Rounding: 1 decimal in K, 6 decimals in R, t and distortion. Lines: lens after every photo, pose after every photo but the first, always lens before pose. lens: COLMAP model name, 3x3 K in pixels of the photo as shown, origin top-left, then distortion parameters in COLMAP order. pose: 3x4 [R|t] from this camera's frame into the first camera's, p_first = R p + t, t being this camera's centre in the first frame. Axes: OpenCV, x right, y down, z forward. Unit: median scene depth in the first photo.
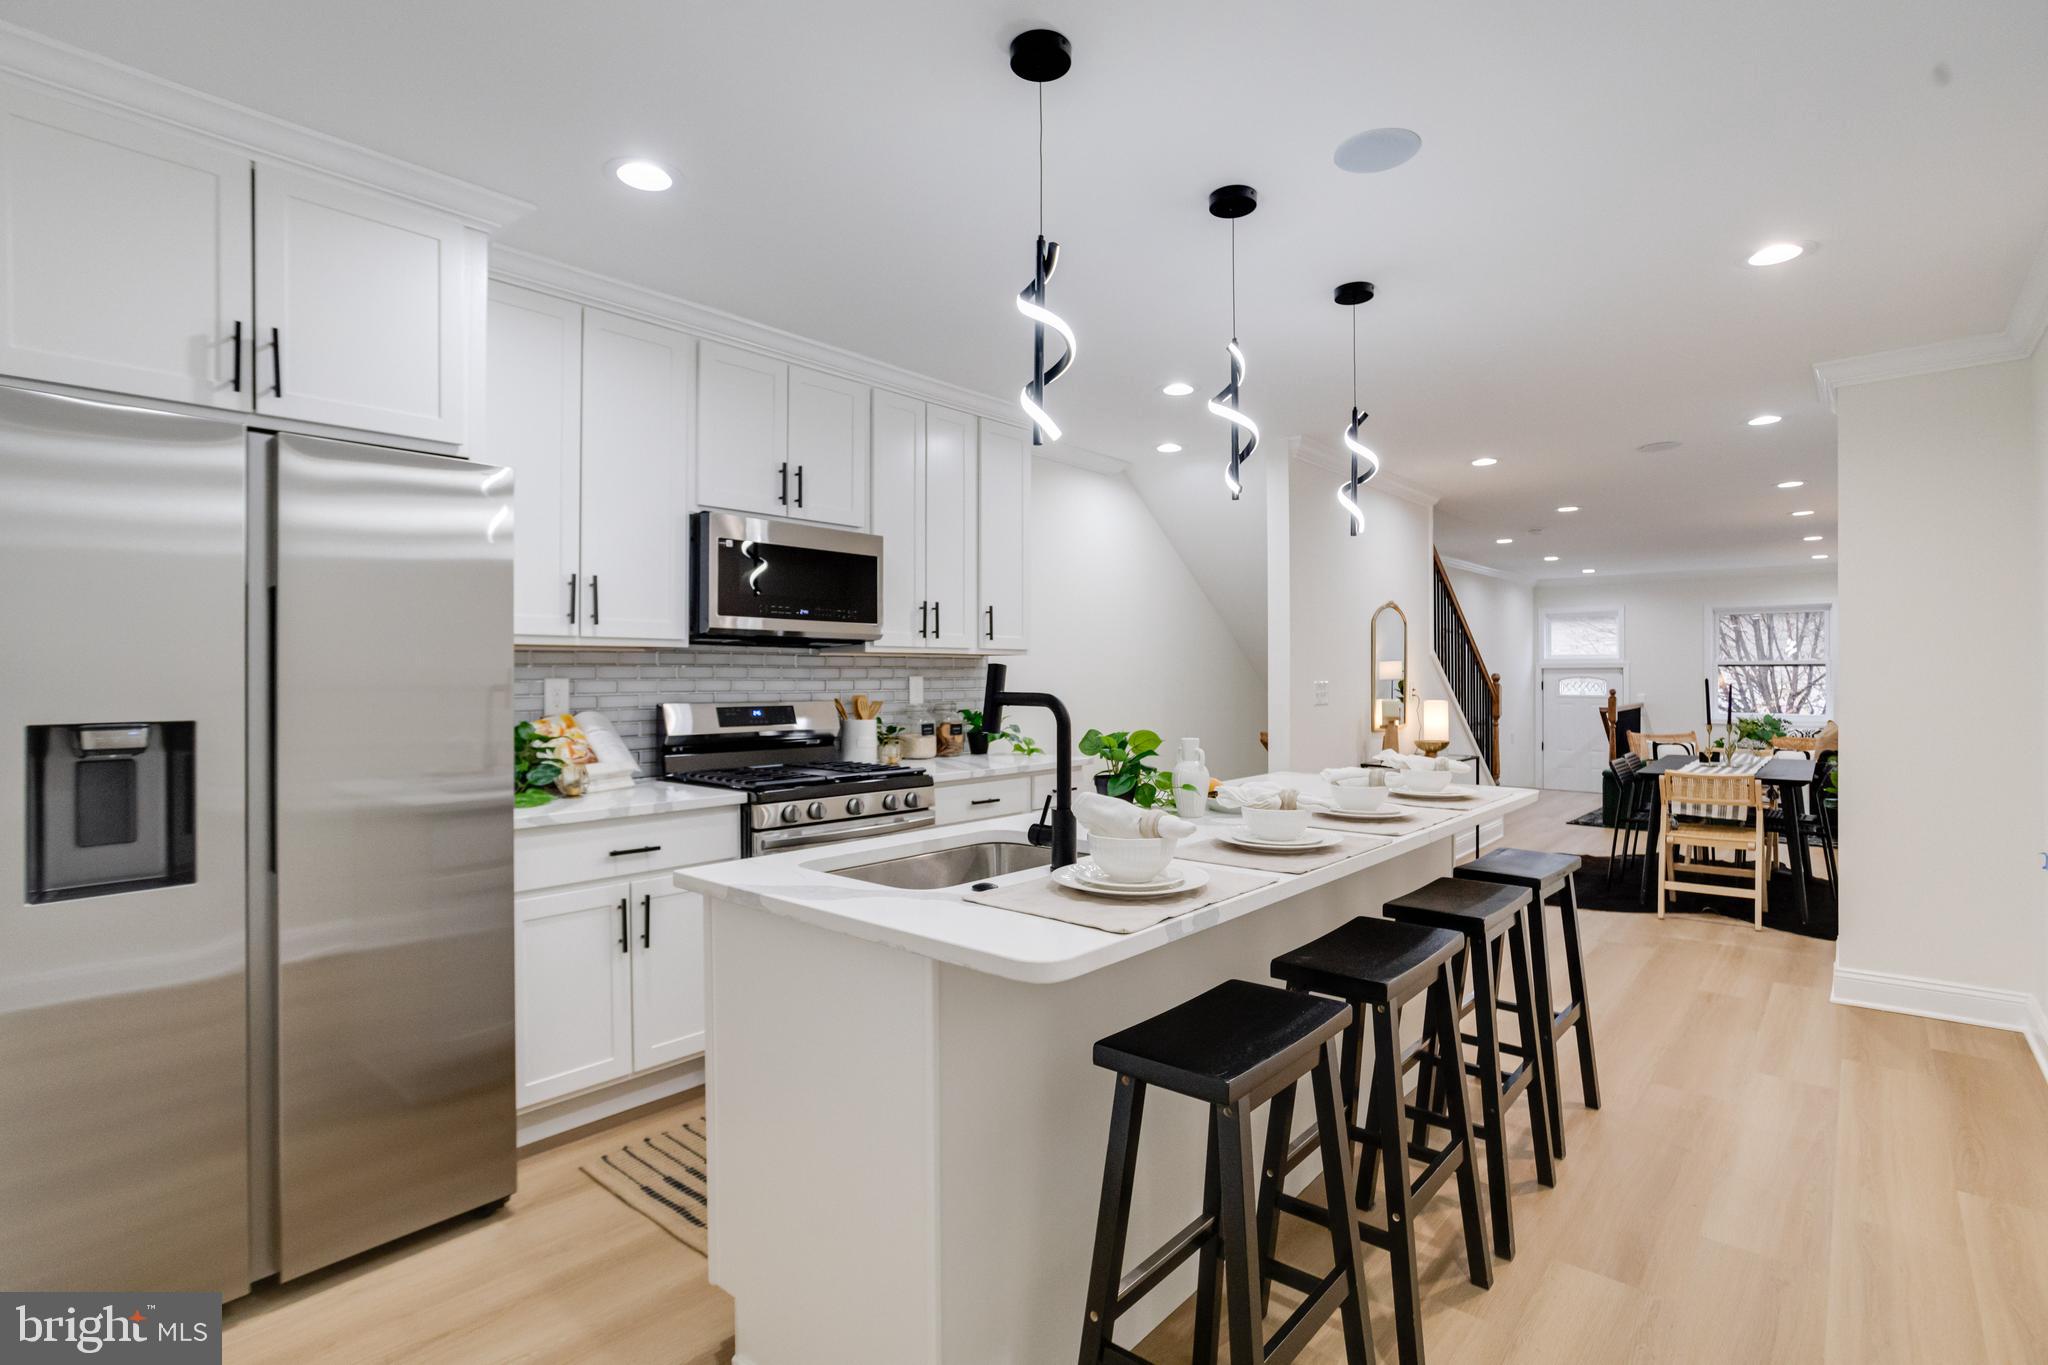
lens RADIAL K [[994.4, 0, 986.2], [0, 994.4, 678.2], [0, 0, 1]] dist [-0.029241, 0.009698]
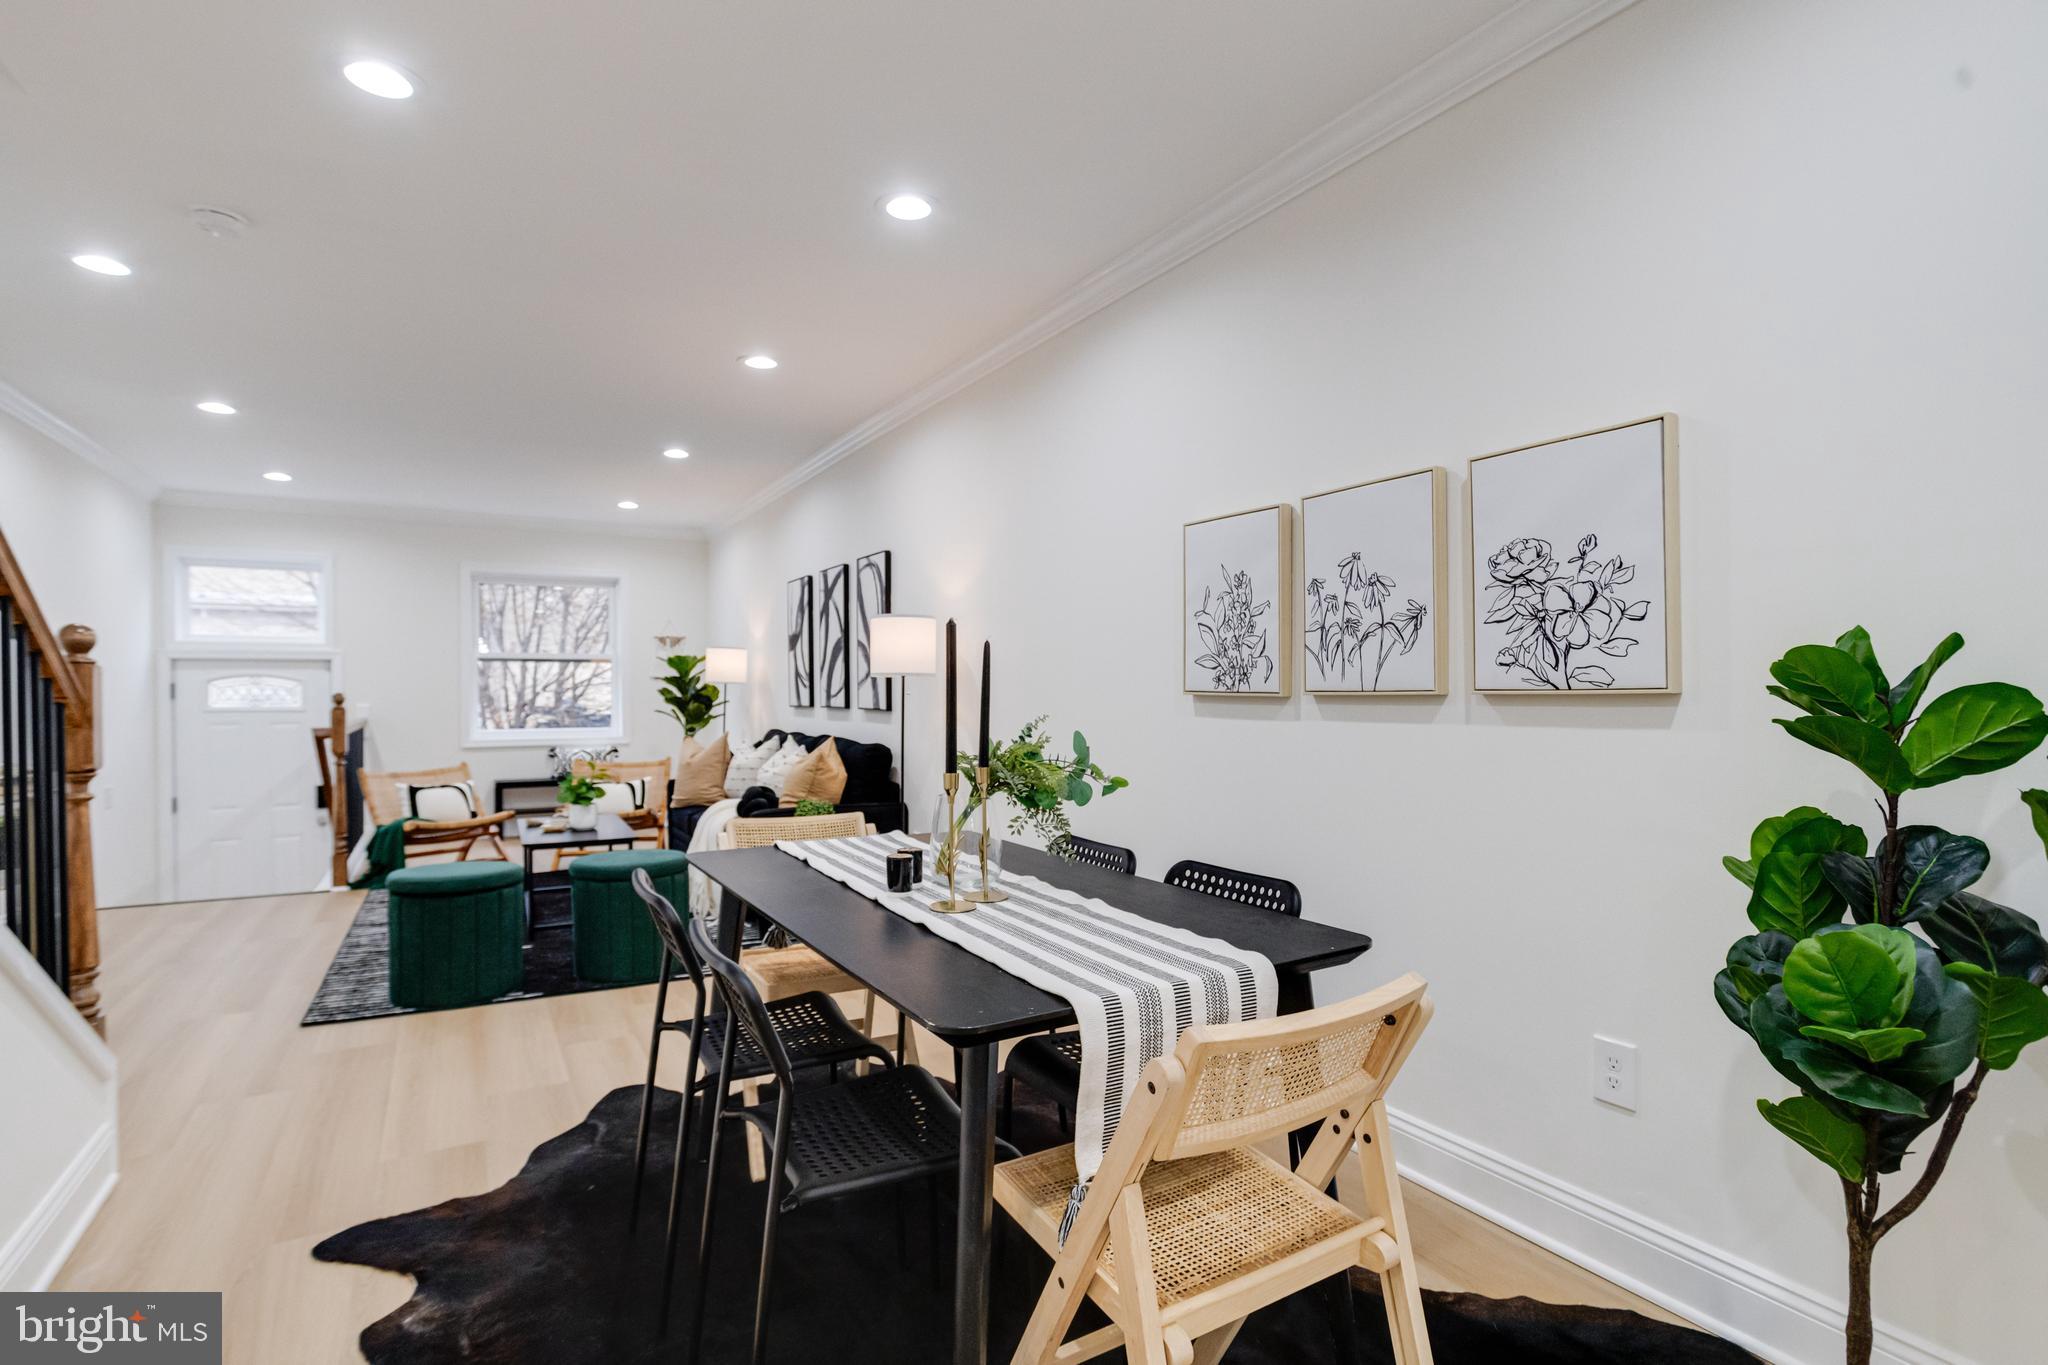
lens RADIAL K [[994.4, 0, 1024.9], [0, 994.4, 696.6], [0, 0, 1]] dist [-0.029241, 0.009698]
pose [[0.307975, -0.003377, 0.951388, 0.480655], [0.002302, 0.999993, 0.002805, 0.024303], [-0.951392, 0.001326, 0.307981, 0.945332]]
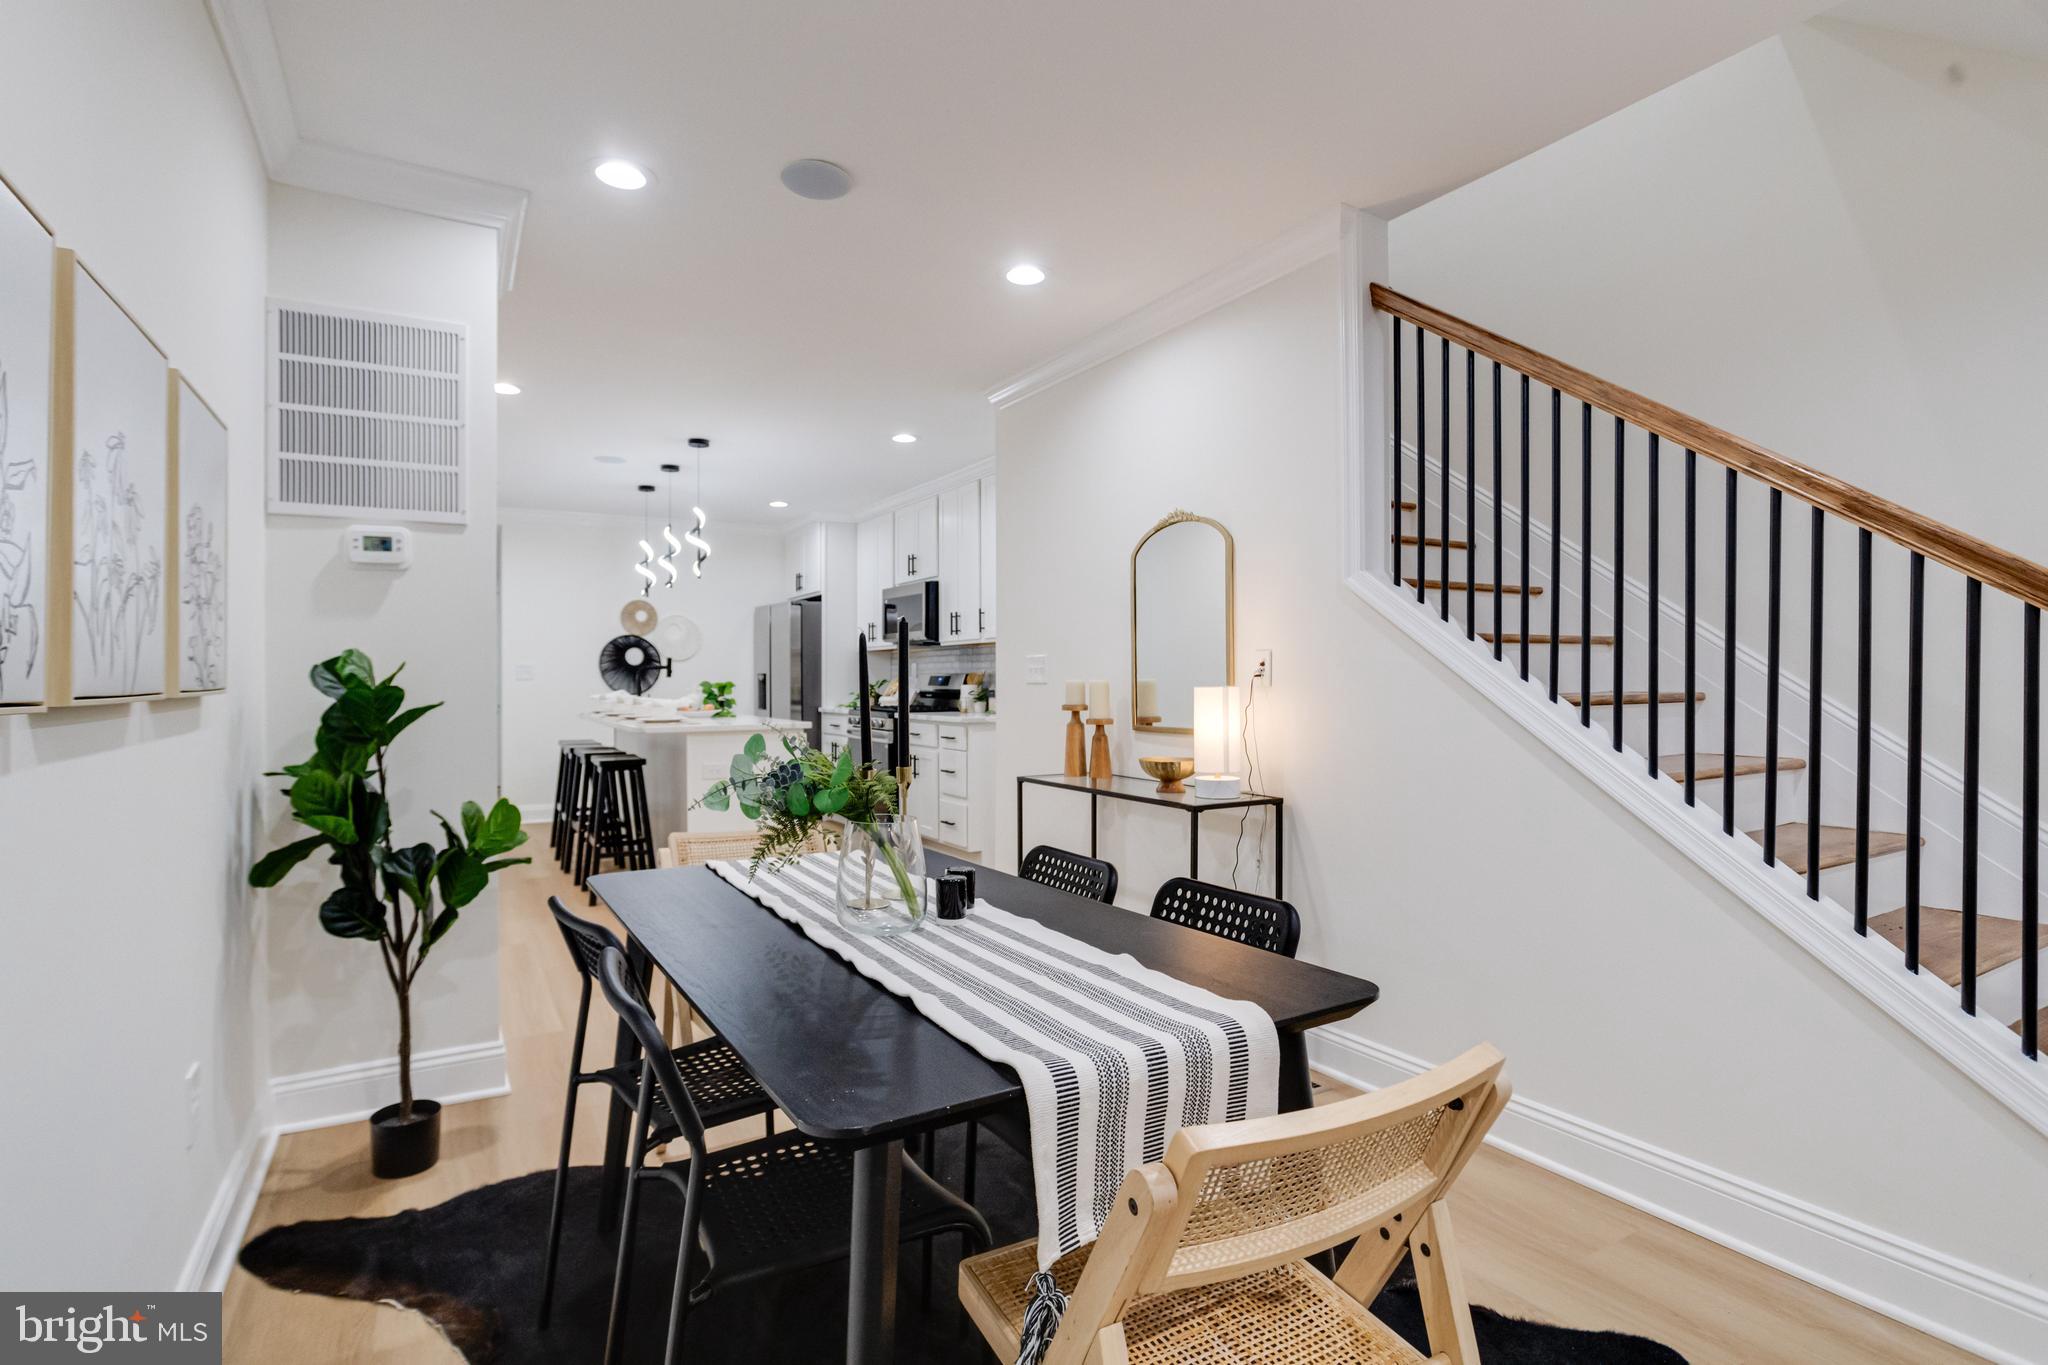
lens RADIAL K [[994.4, 0, 994.7], [0, 994.4, 685.2], [0, 0, 1]] dist [-0.029241, 0.009698]
pose [[-0.327318, 0.009921, -0.944862, 1.103759], [0.002635, 0.999951, 0.009586, 0.019357], [0.944910, 0.000648, -0.327328, 1.217000]]
